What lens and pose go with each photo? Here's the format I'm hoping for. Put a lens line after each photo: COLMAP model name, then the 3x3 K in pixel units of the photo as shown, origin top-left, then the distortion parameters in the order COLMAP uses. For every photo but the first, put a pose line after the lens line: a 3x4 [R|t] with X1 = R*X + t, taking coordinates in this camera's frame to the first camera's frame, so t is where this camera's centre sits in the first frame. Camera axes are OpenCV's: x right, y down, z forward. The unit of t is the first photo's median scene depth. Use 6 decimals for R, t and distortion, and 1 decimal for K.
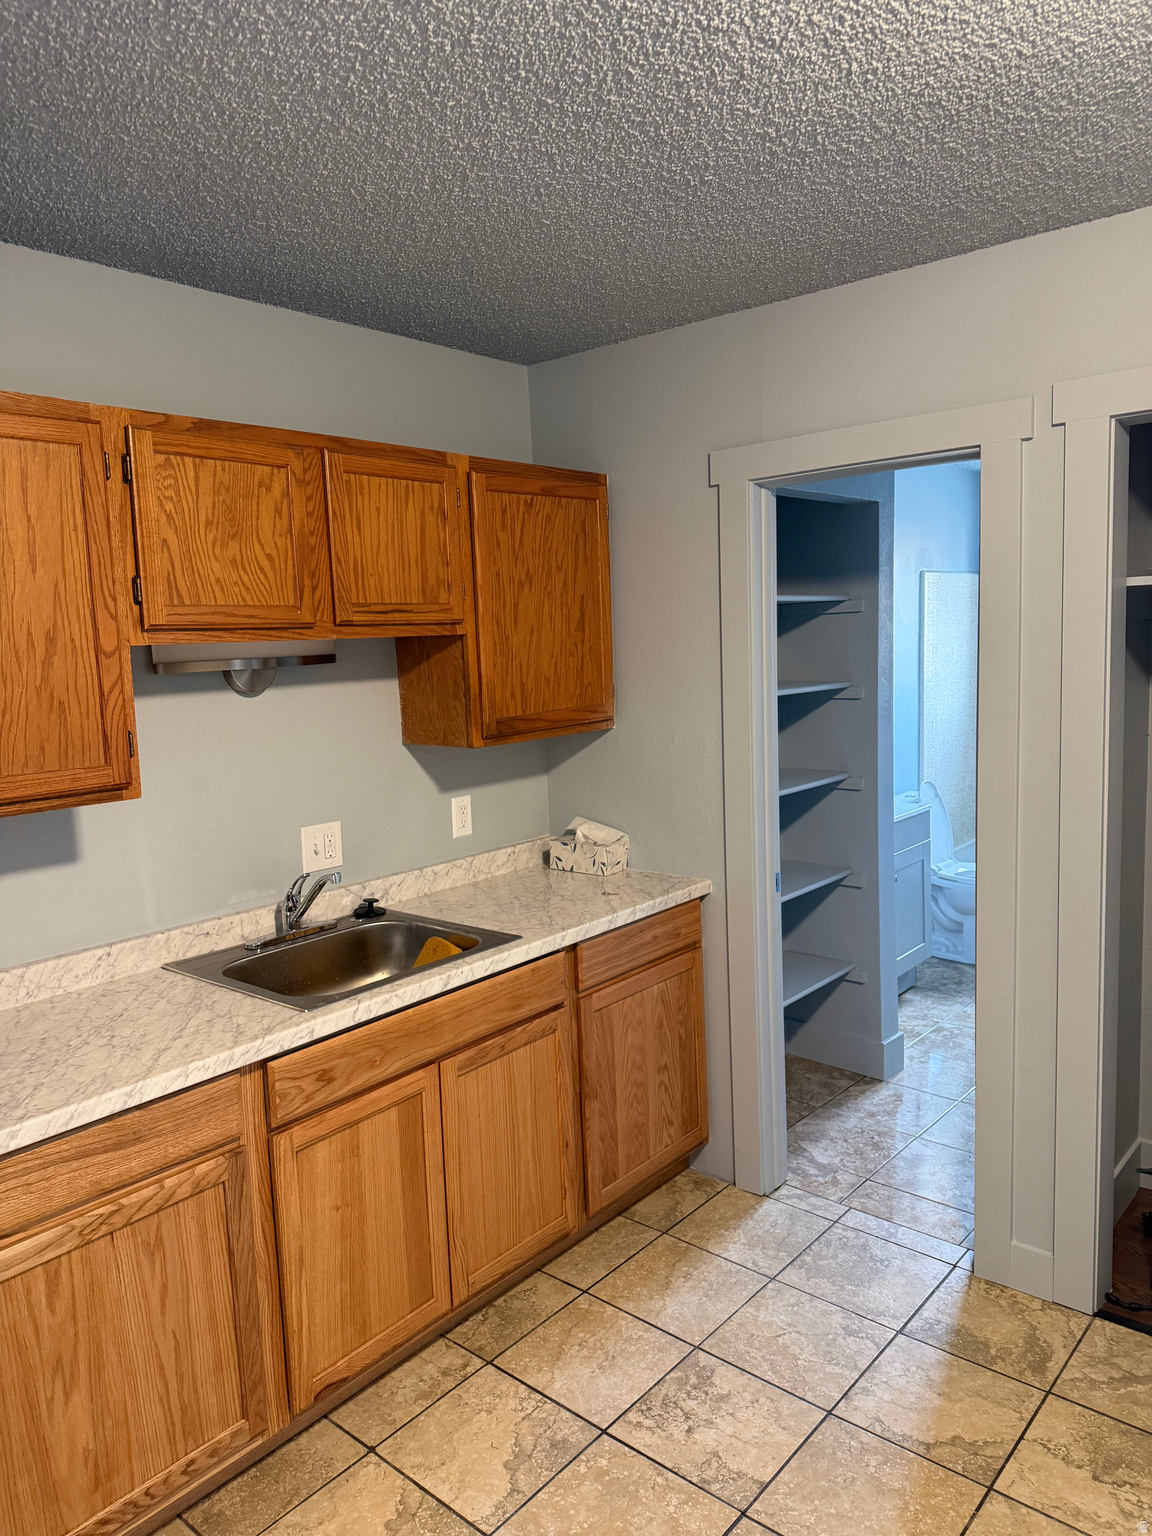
lens RADIAL K [[1077.1, 0, 583.9], [0, 1077.1, 758.6], [0, 0, 1]] dist [0.065485, -0.081933]
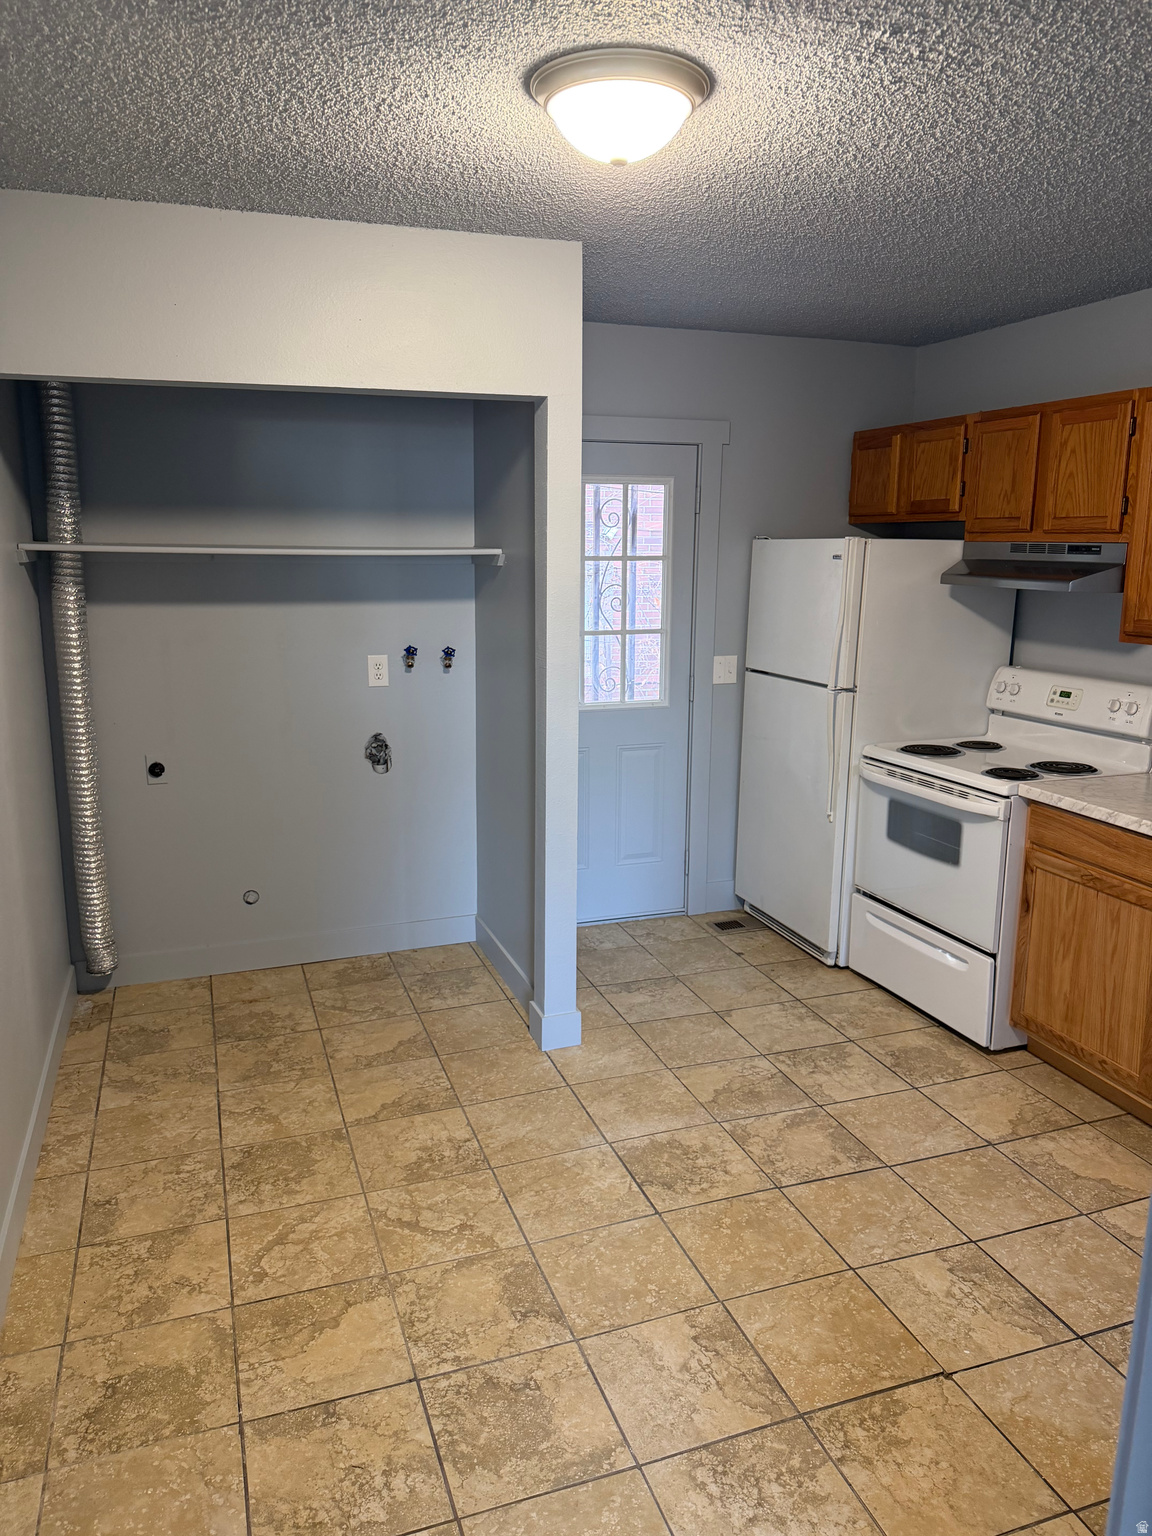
lens RADIAL K [[1077.1, 0, 570.5], [0, 1077.1, 762.1], [0, 0, 1]] dist [0.065485, -0.081933]
pose [[-0.512321, 0.194009, -0.836593, 0.960952], [-0.092563, 0.955999, 0.278384, -0.110056], [0.853791, 0.220059, -0.471820, 0.732379]]
